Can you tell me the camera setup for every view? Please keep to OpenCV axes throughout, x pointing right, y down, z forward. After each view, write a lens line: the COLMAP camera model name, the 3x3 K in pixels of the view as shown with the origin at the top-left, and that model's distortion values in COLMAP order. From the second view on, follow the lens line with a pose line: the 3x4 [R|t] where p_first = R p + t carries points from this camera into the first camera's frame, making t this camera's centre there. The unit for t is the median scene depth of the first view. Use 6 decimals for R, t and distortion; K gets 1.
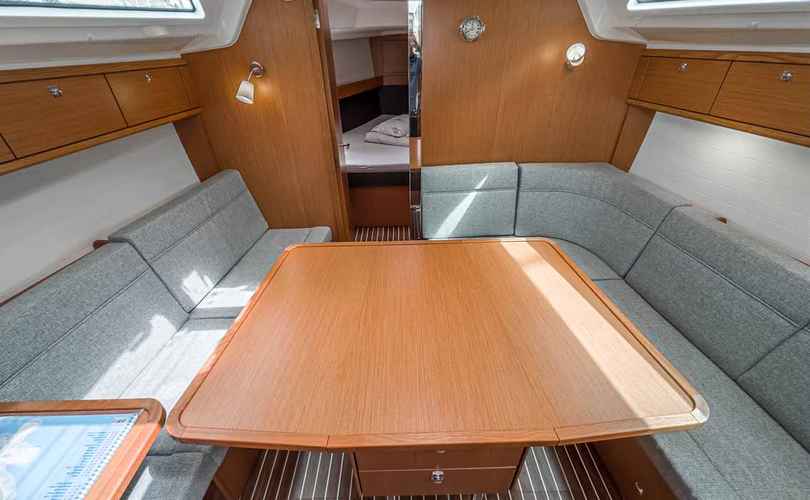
lens RADIAL K [[324.0, 0, 405.0], [0, 324.0, 250.0], [0, 0, 1]] dist [-0.001458, -0.000130]
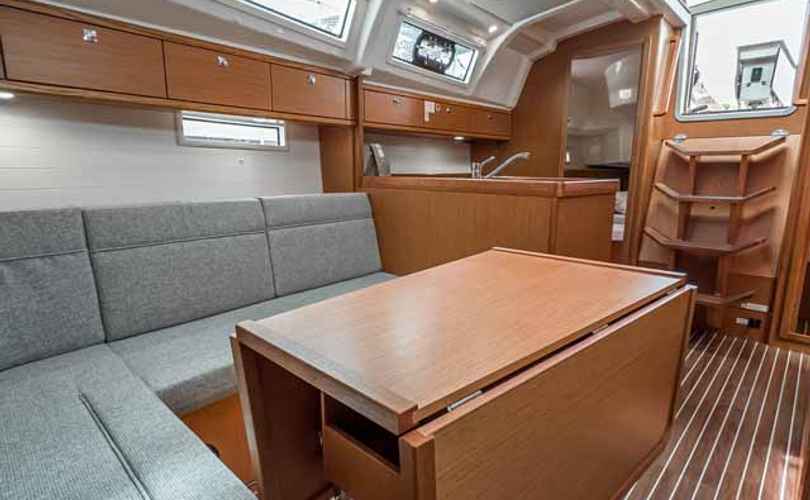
lens RADIAL K [[433.4, 0, 405.0], [0, 433.4, 250.0], [0, 0, 1]] dist [-0.001735, -0.000766]
pose [[-0.707676, -0.116714, 0.696830, -0.283868], [0.383810, 0.764547, 0.517840, -0.279851], [-0.593199, 0.633913, -0.496255, 1.117793]]
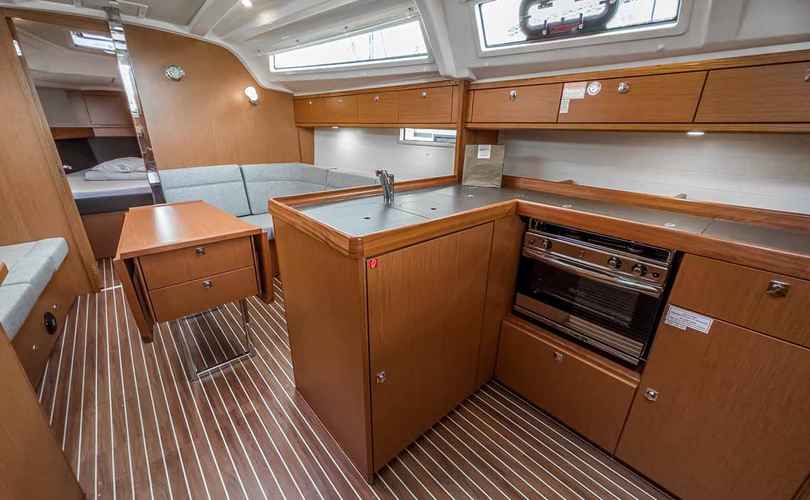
lens RADIAL K [[324.0, 0, 405.0], [0, 324.0, 250.0], [0, 0, 1]] dist [-0.001458, -0.000130]
pose [[0.762760, -0.202661, 0.614106, -0.068913], [0.322715, 0.942218, -0.089892, 0.626047], [-0.560403, 0.266747, 0.784088, -0.604026]]
